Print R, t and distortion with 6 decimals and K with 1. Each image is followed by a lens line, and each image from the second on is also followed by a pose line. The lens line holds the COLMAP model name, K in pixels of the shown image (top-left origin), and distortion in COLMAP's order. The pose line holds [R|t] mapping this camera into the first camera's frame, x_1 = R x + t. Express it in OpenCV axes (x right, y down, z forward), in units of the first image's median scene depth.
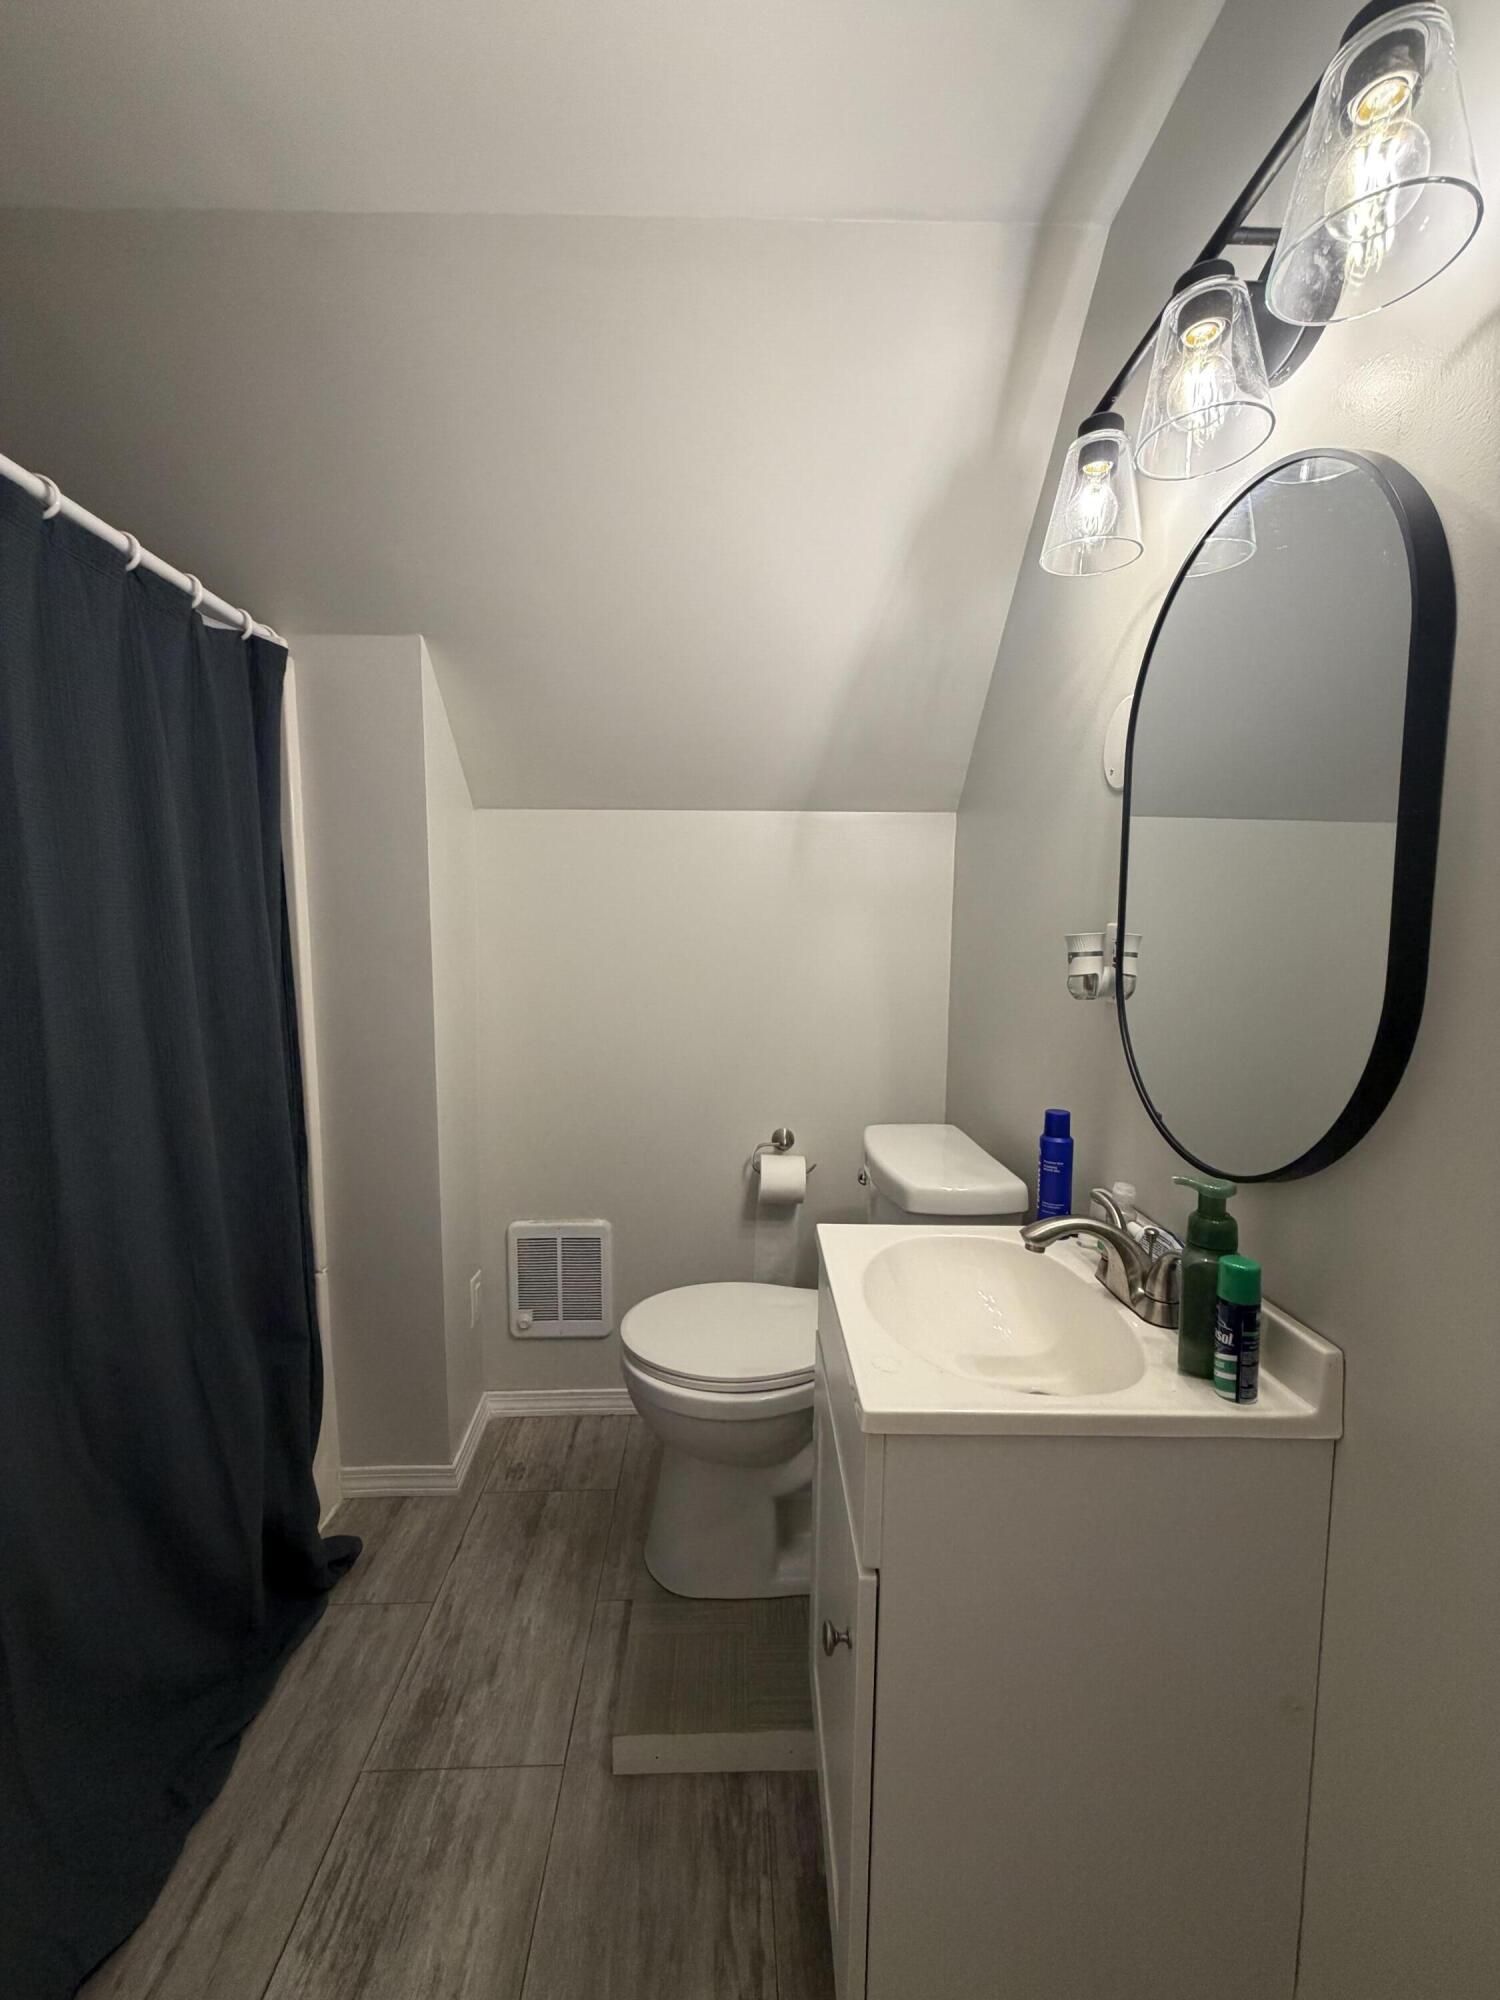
lens RADIAL K [[796.2, 0, 750.0], [0, 796.2, 1000.0], [0, 0, 1]] dist [0.000009, 0.000170]
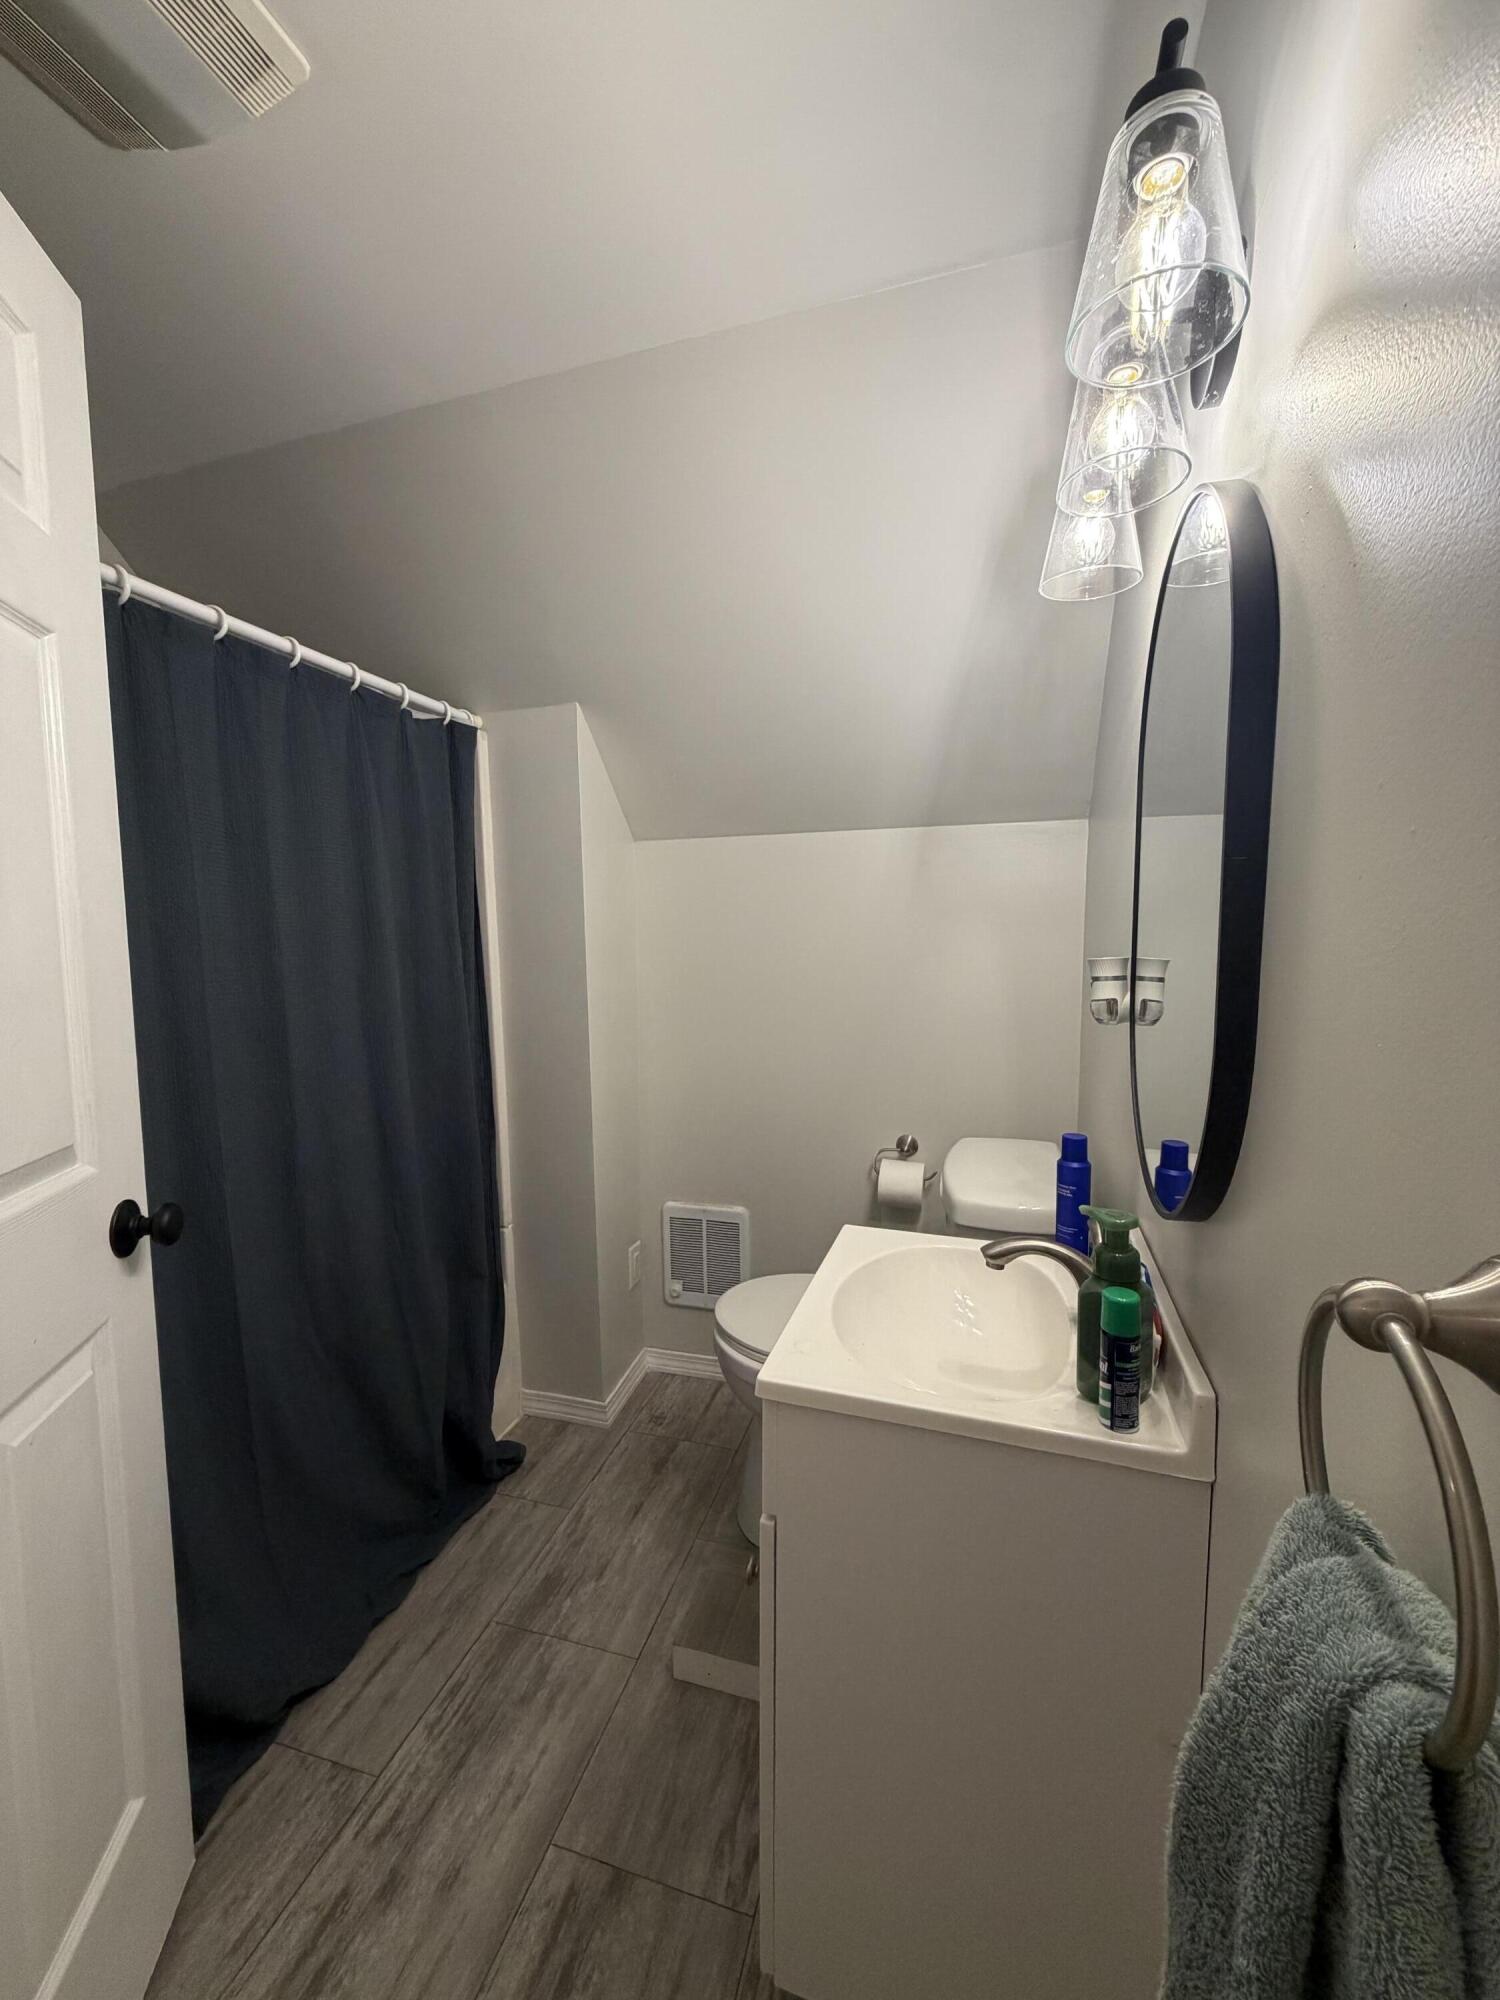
lens RADIAL K [[796.2, 0, 750.0], [0, 796.2, 1000.0], [0, 0, 1]] dist [0.000009, 0.000170]
pose [[0.949497, 0.012003, -0.313546, 0.254795], [-0.010636, 0.999925, 0.006070, -0.026457], [0.313595, -0.002429, 0.949554, -0.063194]]
